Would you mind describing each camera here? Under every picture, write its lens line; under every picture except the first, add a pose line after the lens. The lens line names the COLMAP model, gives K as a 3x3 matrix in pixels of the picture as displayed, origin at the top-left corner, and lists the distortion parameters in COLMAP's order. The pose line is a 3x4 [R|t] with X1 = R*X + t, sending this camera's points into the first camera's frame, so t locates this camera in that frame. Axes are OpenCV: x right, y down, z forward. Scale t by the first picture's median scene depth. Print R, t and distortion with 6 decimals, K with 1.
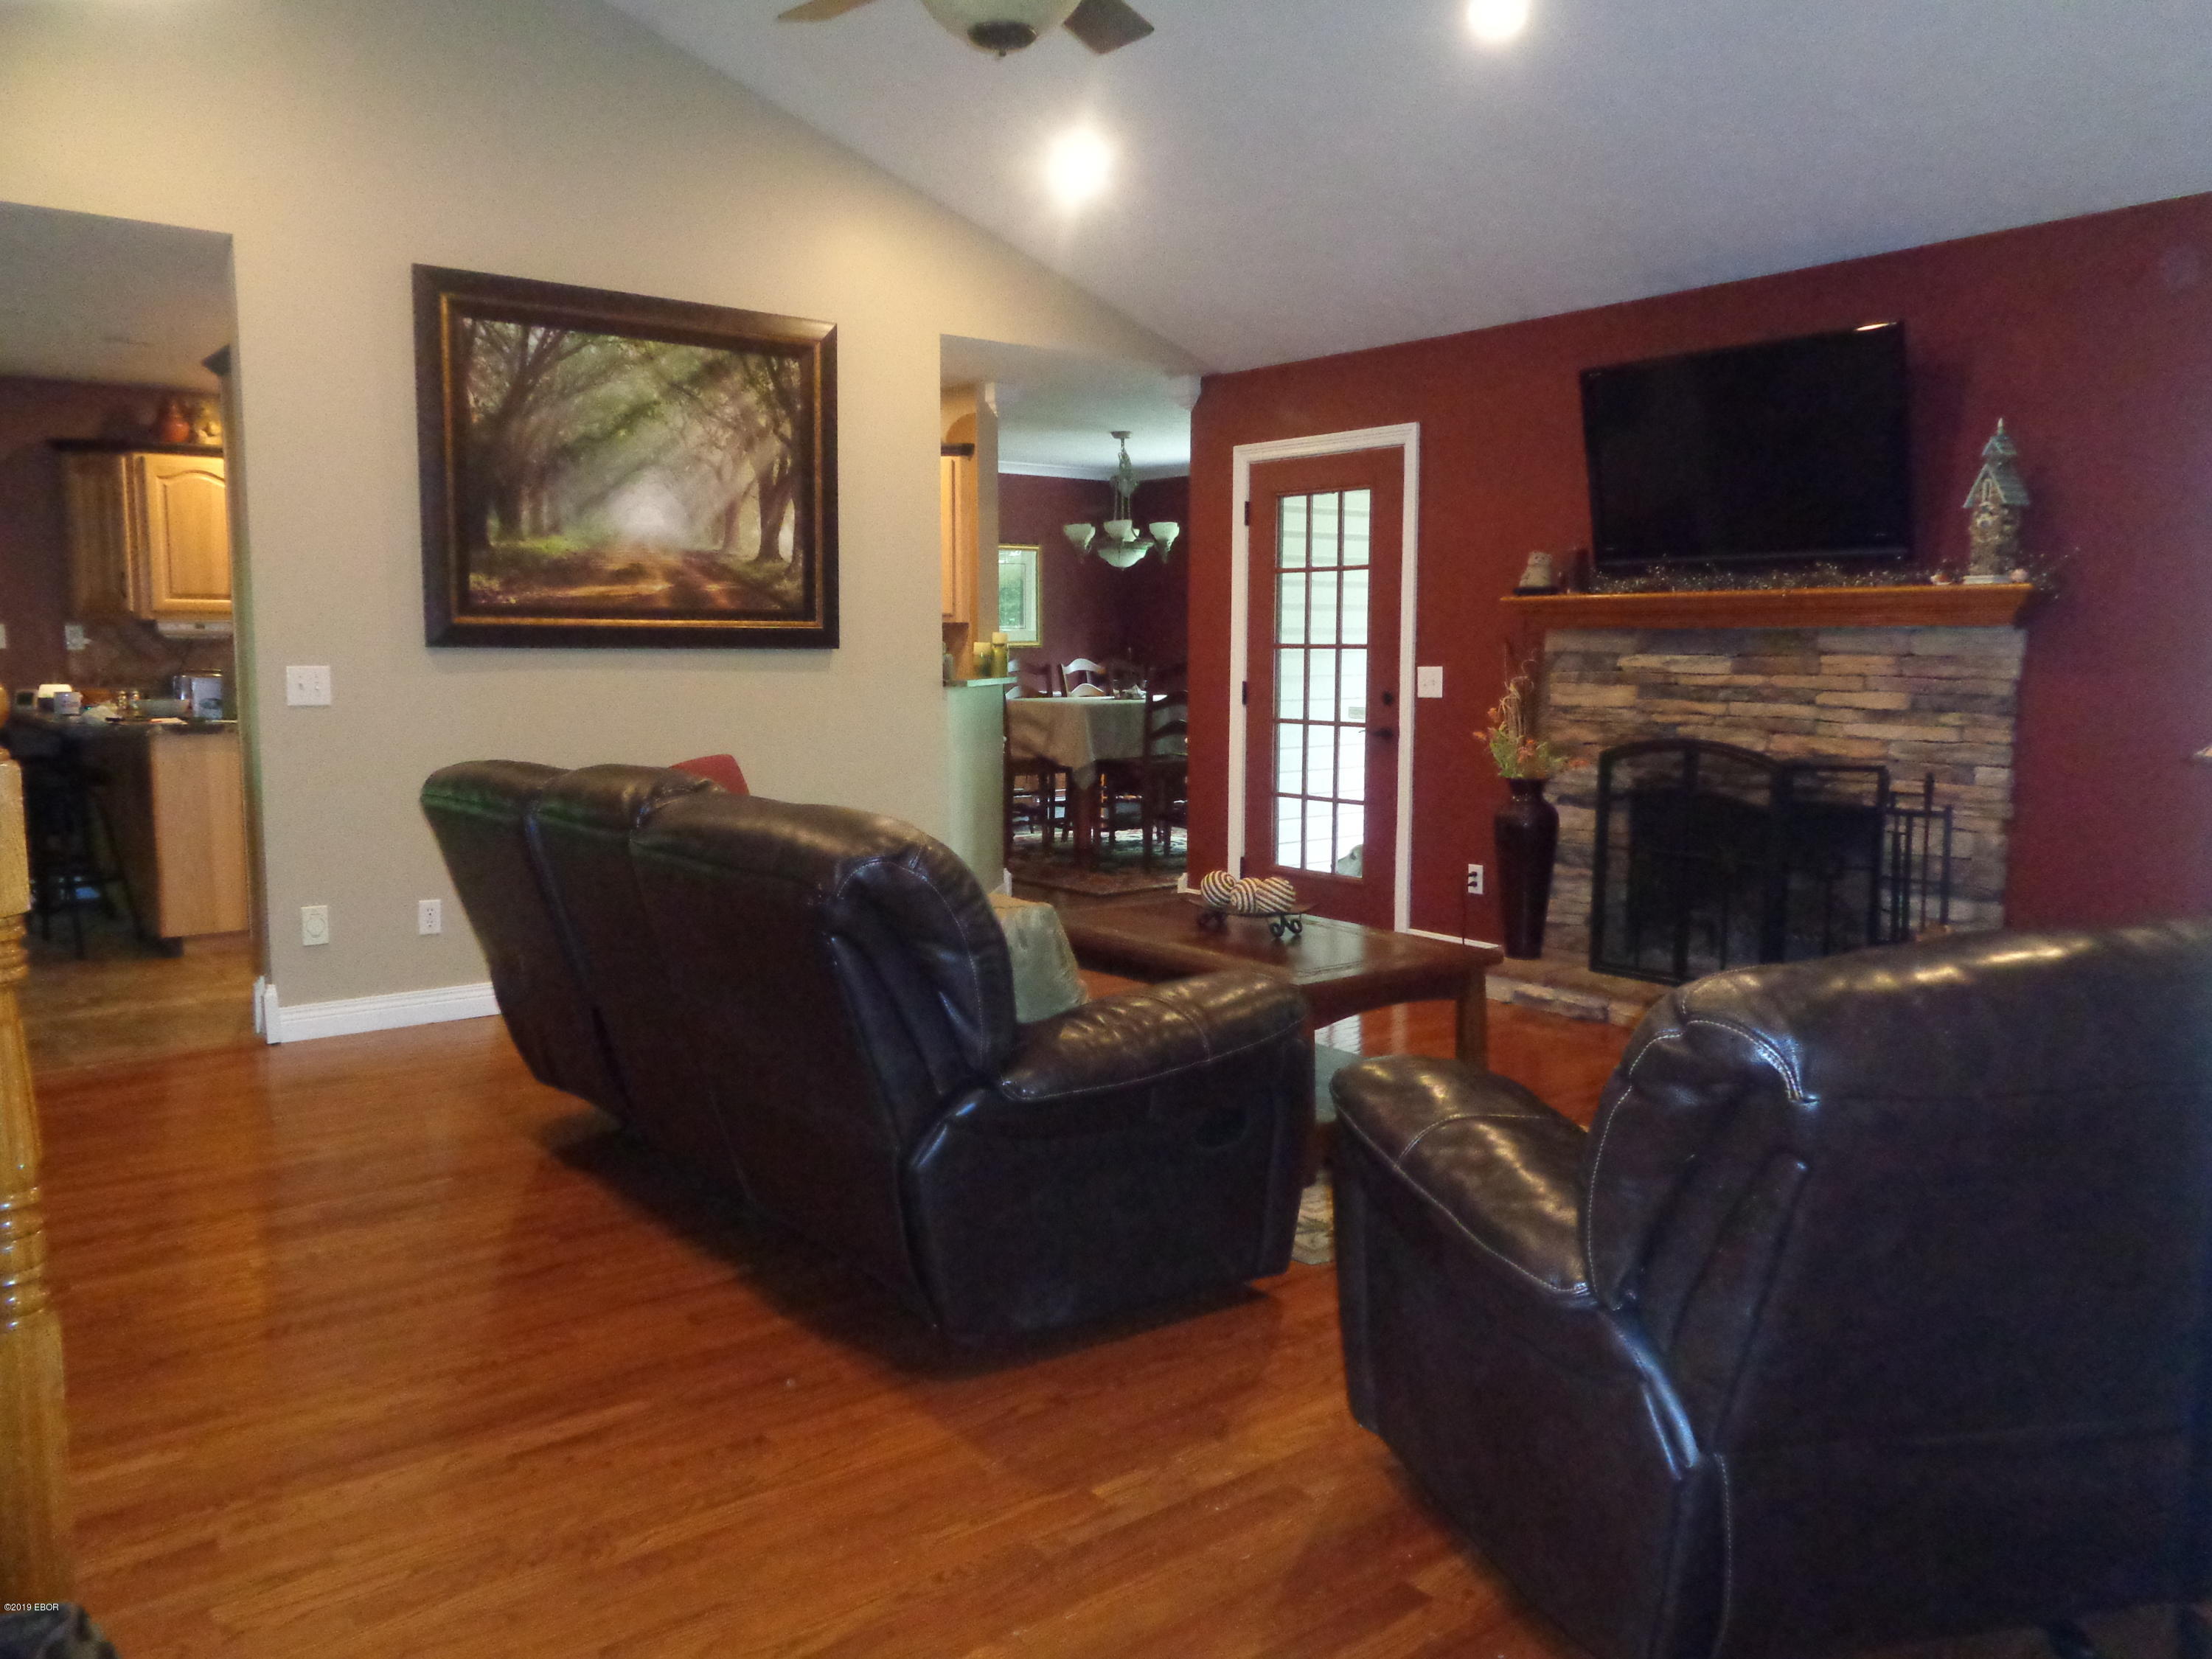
lens RADIAL K [[1670.4, 0, 1096.2], [0, 1670.4, 831.0], [0, 0, 1]] dist [0.010691, -0.000045]
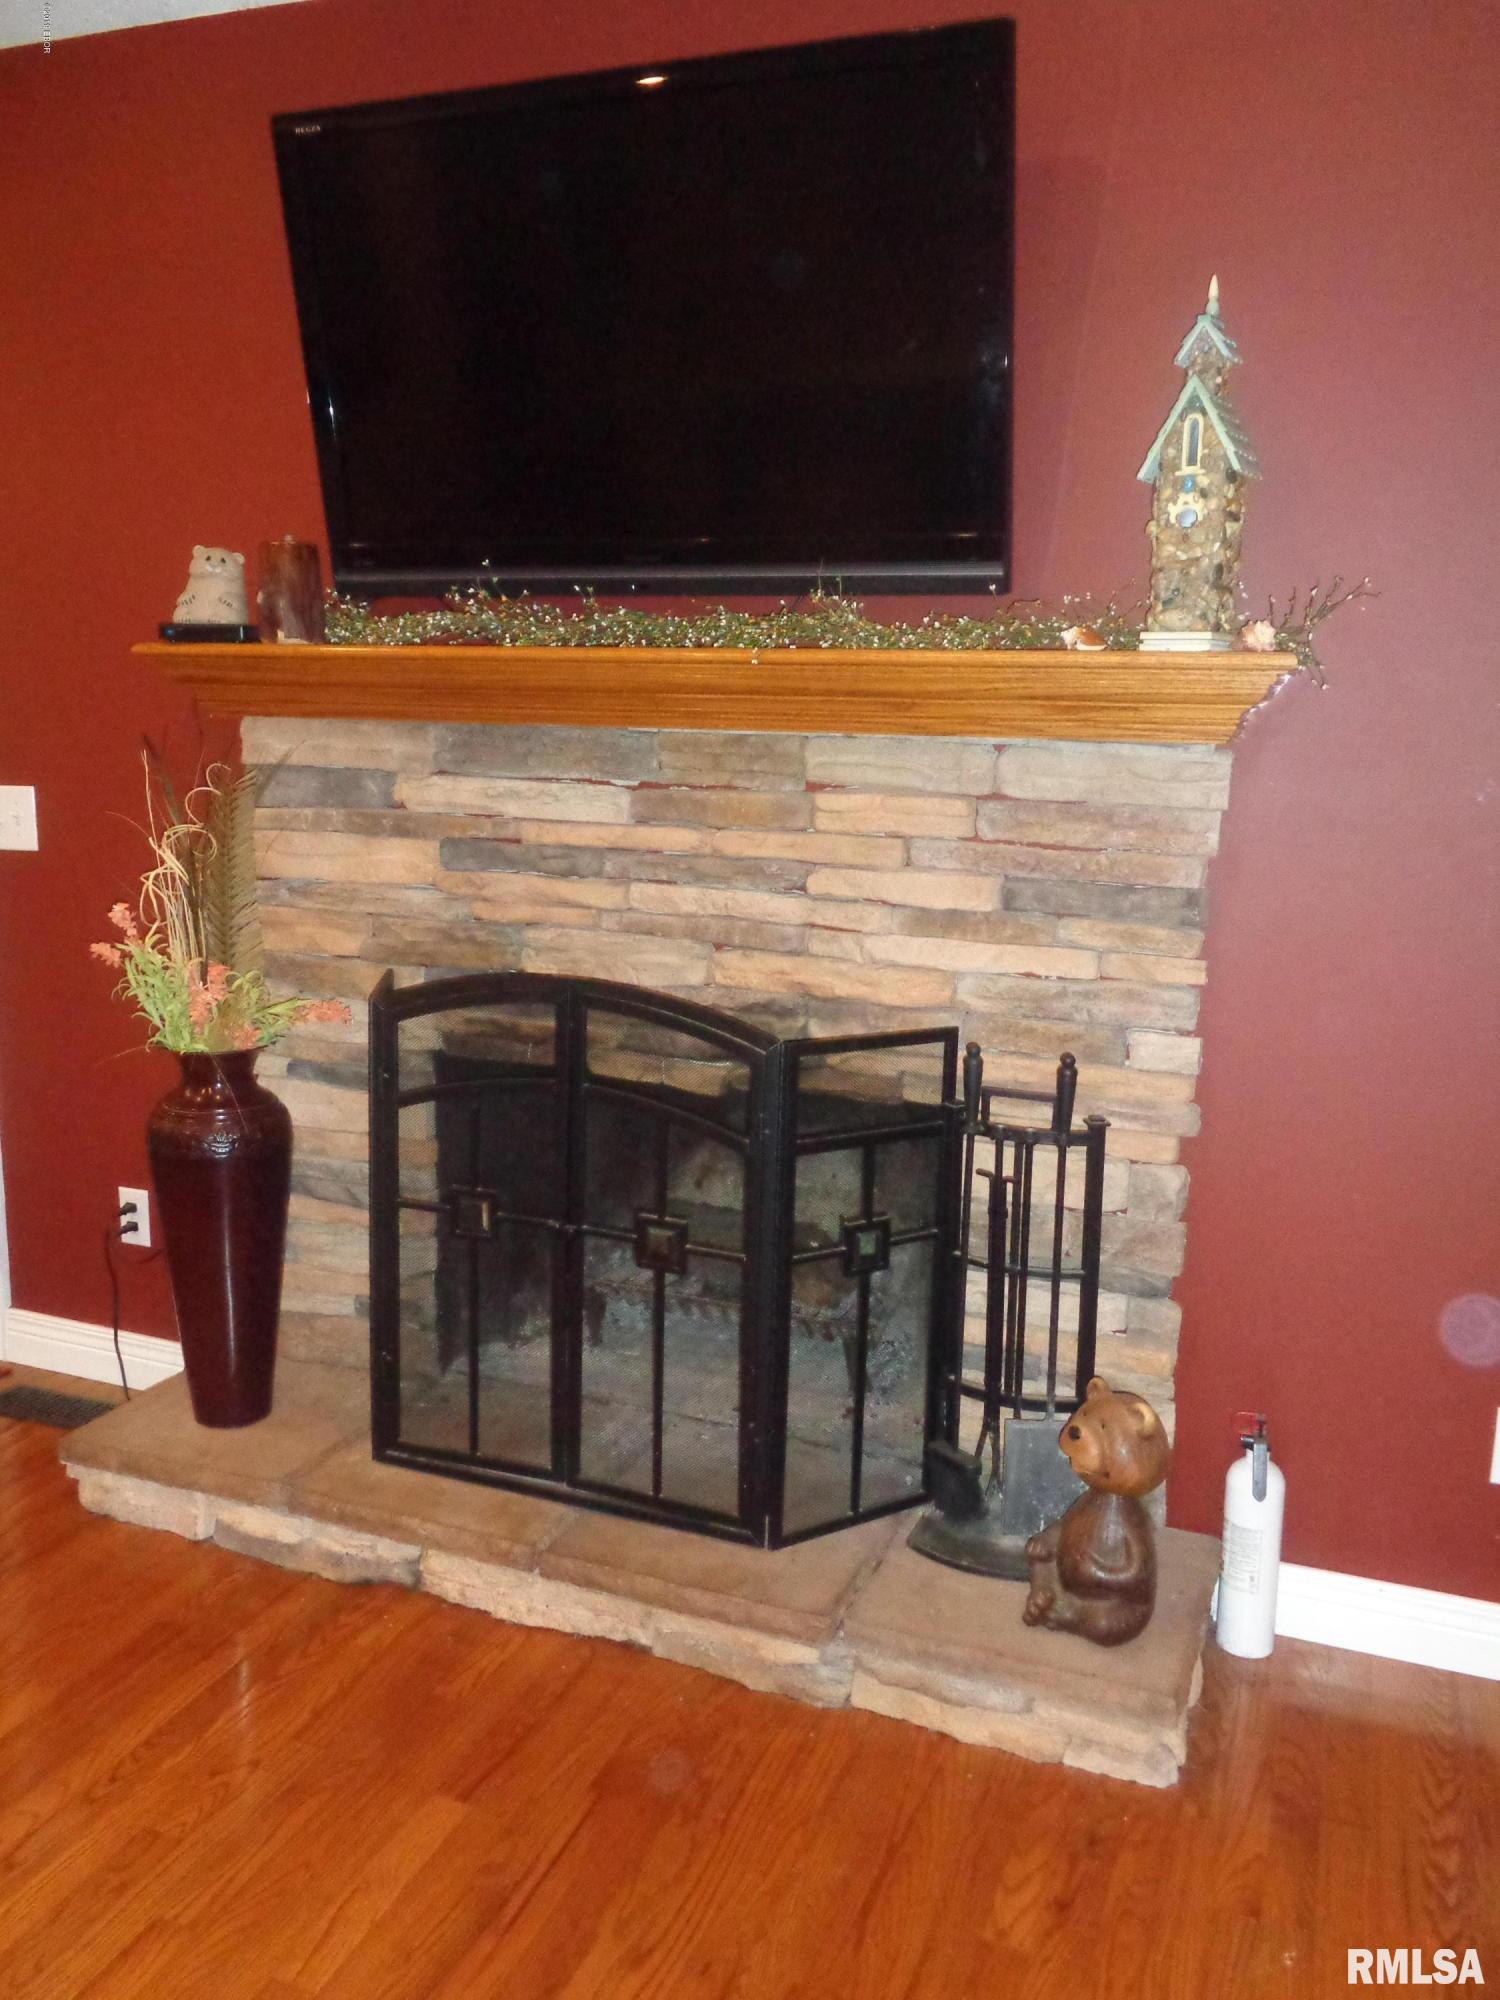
lens RADIAL K [[1575.9, 0, 748.0], [0, 1575.9, 1007.5], [0, 0, 1]] dist [0.013899, 0.007500]
pose [[0.856171, -0.075320, 0.511173, 0.175076], [0.035599, 0.995566, 0.087070, -0.080875], [-0.515464, -0.056350, 0.855056, 0.600706]]
